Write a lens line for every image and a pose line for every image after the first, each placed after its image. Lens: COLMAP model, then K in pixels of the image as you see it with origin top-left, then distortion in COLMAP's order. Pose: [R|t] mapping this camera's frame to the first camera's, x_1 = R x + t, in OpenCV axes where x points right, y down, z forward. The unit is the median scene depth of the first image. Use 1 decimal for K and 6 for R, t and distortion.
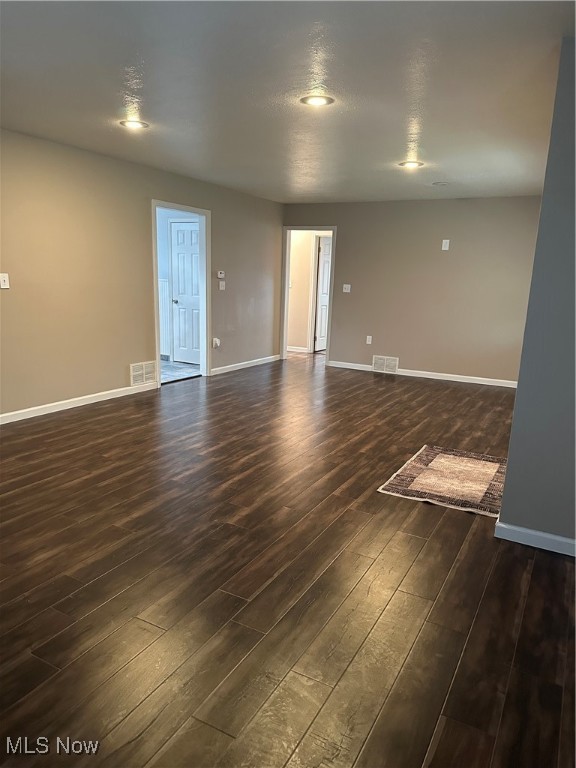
lens RADIAL K [[535.1, 0, 290.0], [0, 535.1, 383.0], [0, 0, 1]] dist [0.130128, -0.196710]
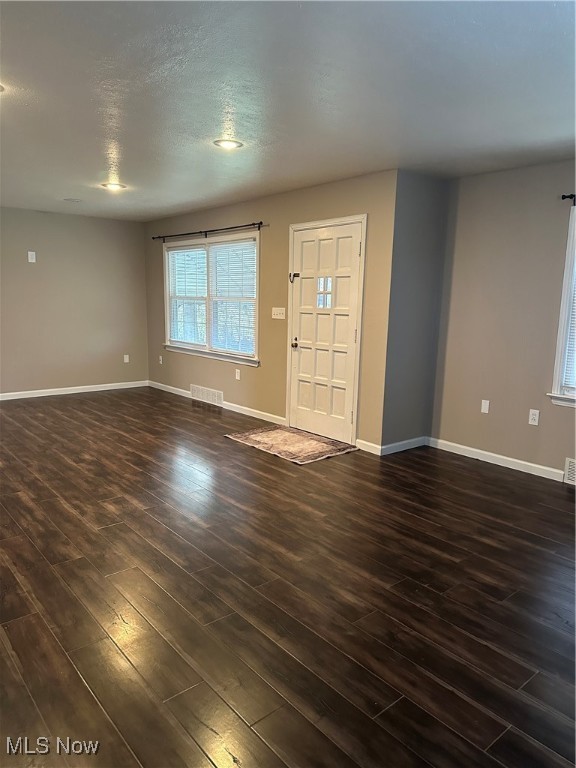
lens RADIAL K [[535.1, 0, 290.0], [0, 535.1, 383.0], [0, 0, 1]] dist [0.130128, -0.196710]
pose [[0.364682, -0.177178, 0.914120, -0.822094], [0.177692, 0.976930, 0.118463, -0.123254], [-0.914020, 0.119230, 0.387752, 0.412820]]
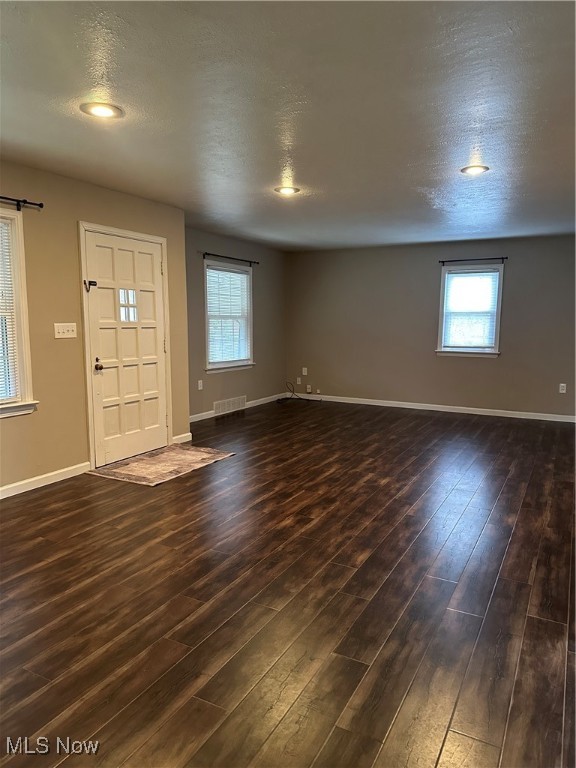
lens RADIAL K [[535.1, 0, 290.0], [0, 535.1, 383.0], [0, 0, 1]] dist [0.130128, -0.196710]
pose [[-0.998835, -0.044347, -0.019035, 0.037944], [-0.048072, 0.949074, 0.311365, -0.392254], [0.004257, 0.311917, -0.950100, 1.982983]]
